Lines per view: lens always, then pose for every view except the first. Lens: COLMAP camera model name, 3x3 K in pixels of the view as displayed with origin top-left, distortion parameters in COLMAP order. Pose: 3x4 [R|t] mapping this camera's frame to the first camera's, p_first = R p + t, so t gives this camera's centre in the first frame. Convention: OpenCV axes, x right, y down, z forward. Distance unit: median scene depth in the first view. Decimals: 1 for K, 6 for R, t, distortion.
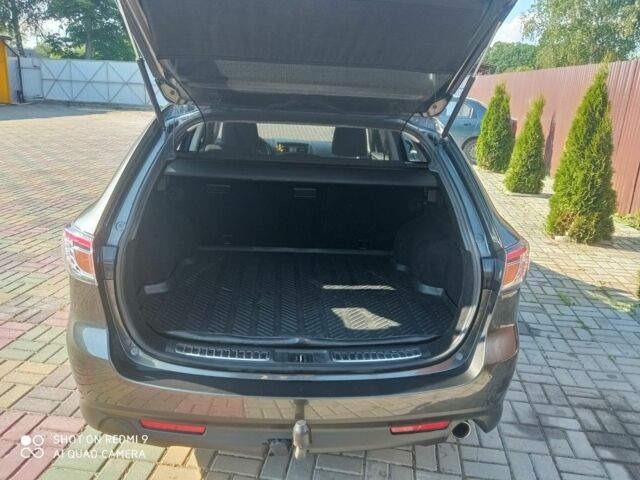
lens RADIAL K [[540.0, 0, 320.8], [0, 540.0, 242.9], [0, 0, 1]] dist [-0.010375, -0.015173]
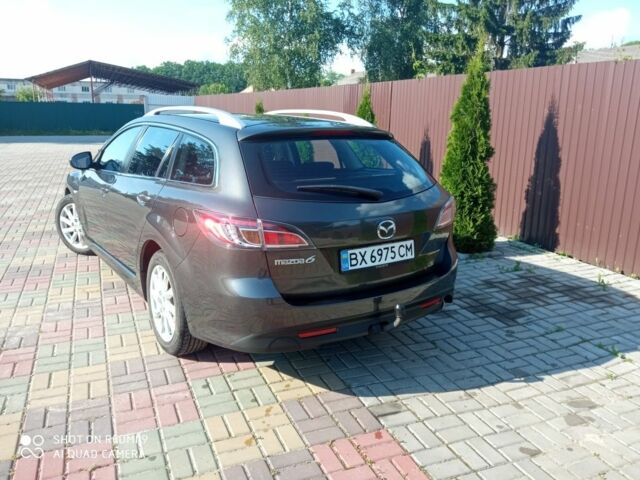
lens RADIAL K [[540.0, 0, 318.2], [0, 540.0, 237.5], [0, 0, 1]] dist [-0.010375, -0.015173]
pose [[0.856769, -0.153505, 0.492325, -0.333686], [0.172152, 0.985042, 0.007544, 0.017520], [-0.486119, 0.078291, 0.870379, -0.131497]]
